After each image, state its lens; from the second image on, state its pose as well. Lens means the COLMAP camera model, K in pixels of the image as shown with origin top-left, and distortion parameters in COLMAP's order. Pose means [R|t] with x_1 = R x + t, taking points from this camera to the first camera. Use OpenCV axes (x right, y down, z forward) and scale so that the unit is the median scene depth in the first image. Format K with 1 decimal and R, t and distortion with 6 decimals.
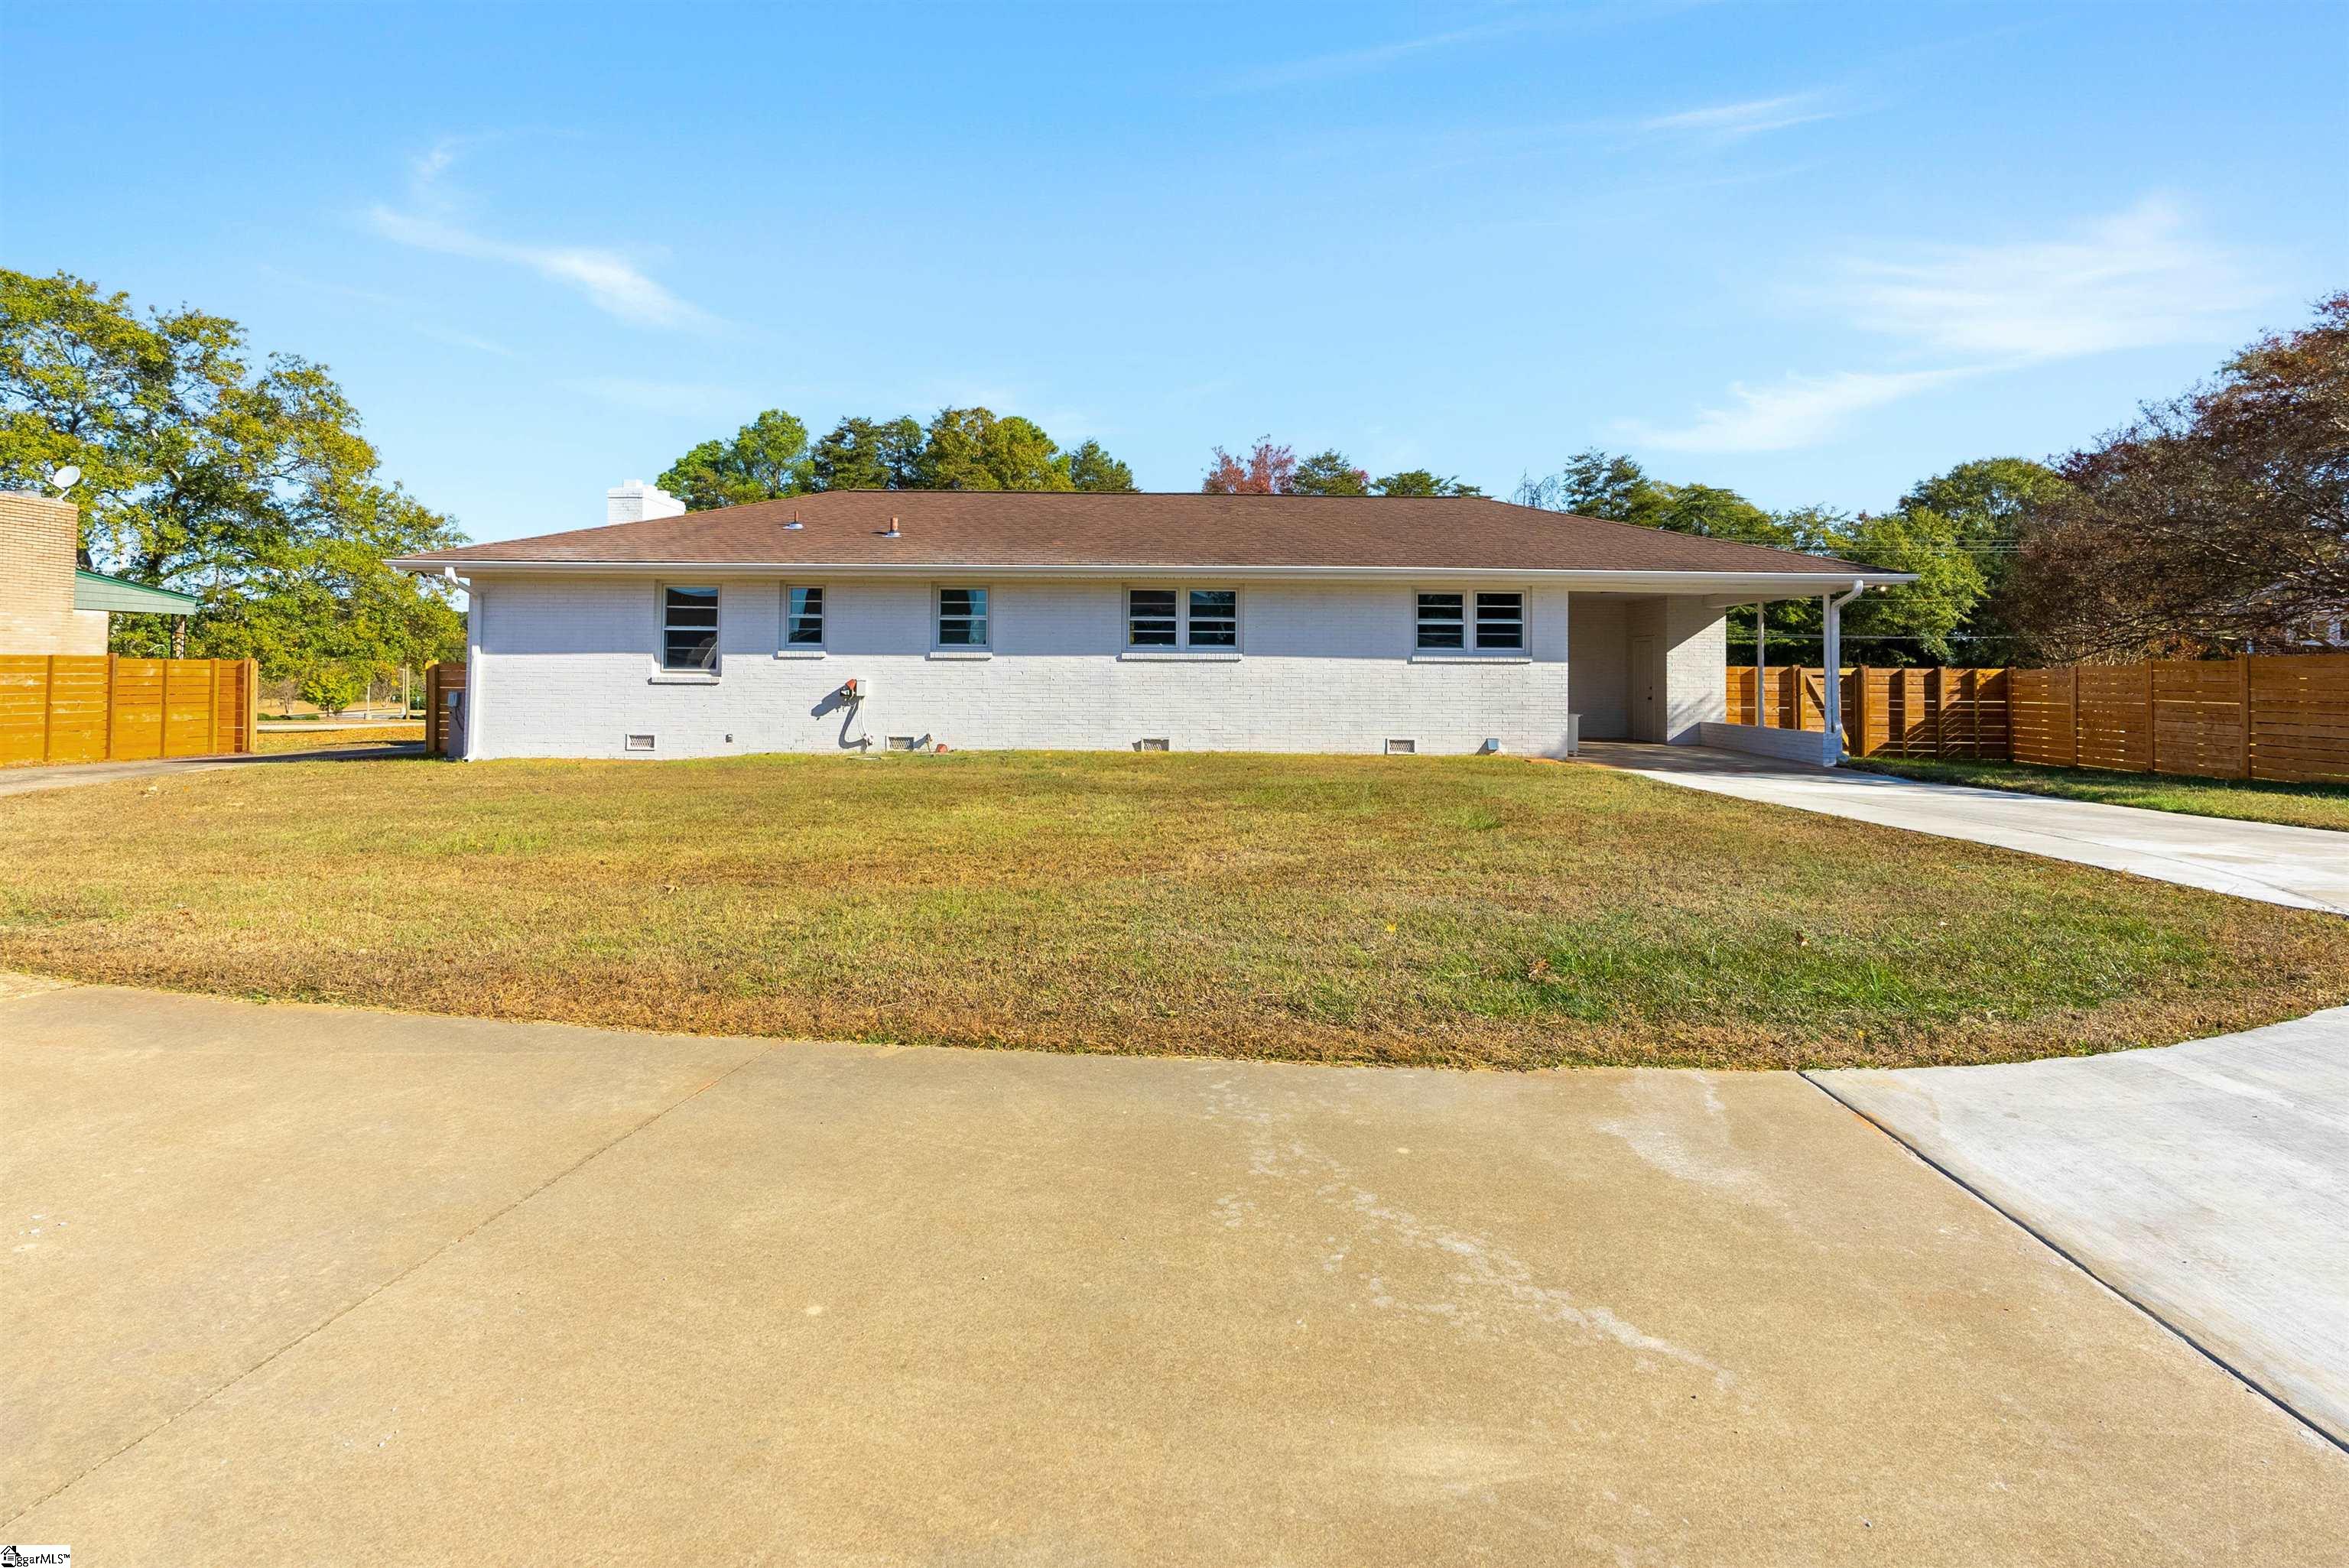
lens RADIAL K [[1094.6, 0, 1176.0], [0, 1094.6, 629.2], [0, 0, 1]] dist [-0.002104, -0.000082]
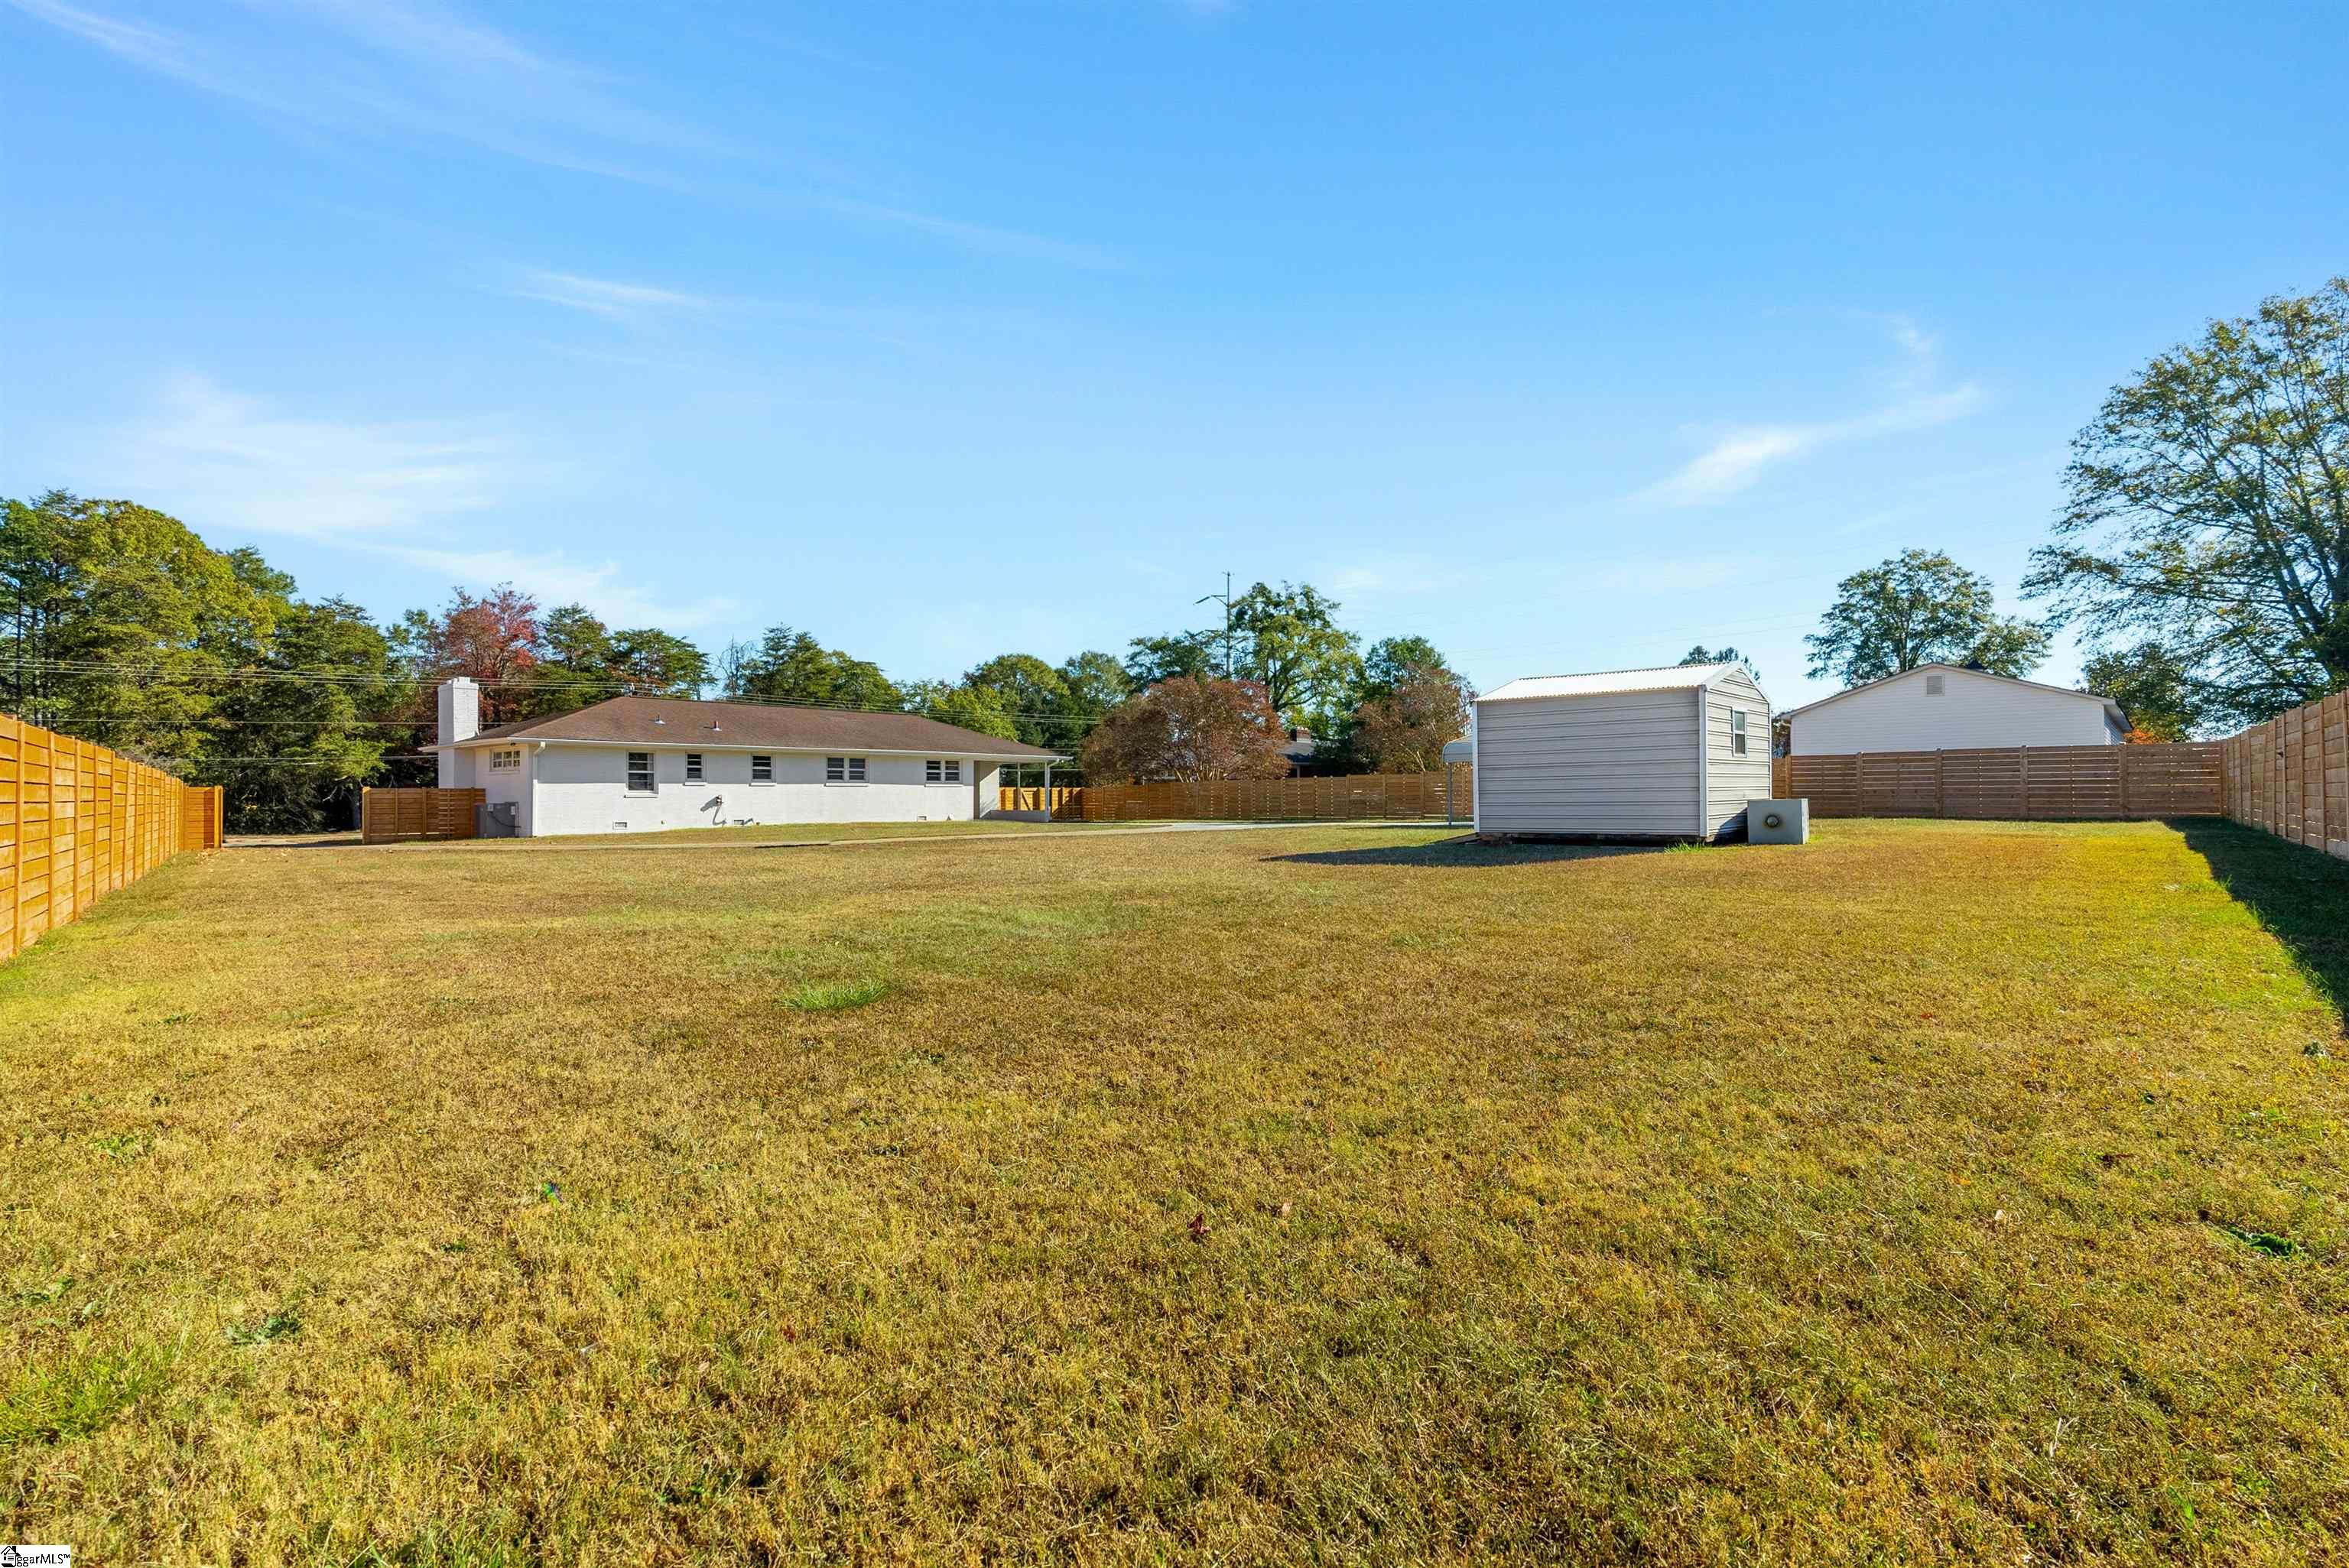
lens RADIAL K [[1061.6, 0, 1177.9], [0, 1061.6, 768.5], [0, 0, 1]] dist [-0.002501, 0.001102]
pose [[0.678160, 0.008673, 0.734864, -1.254660], [-0.019857, 0.999782, 0.006525, -0.041448], [-0.734646, -0.019017, 0.678184, -1.188544]]
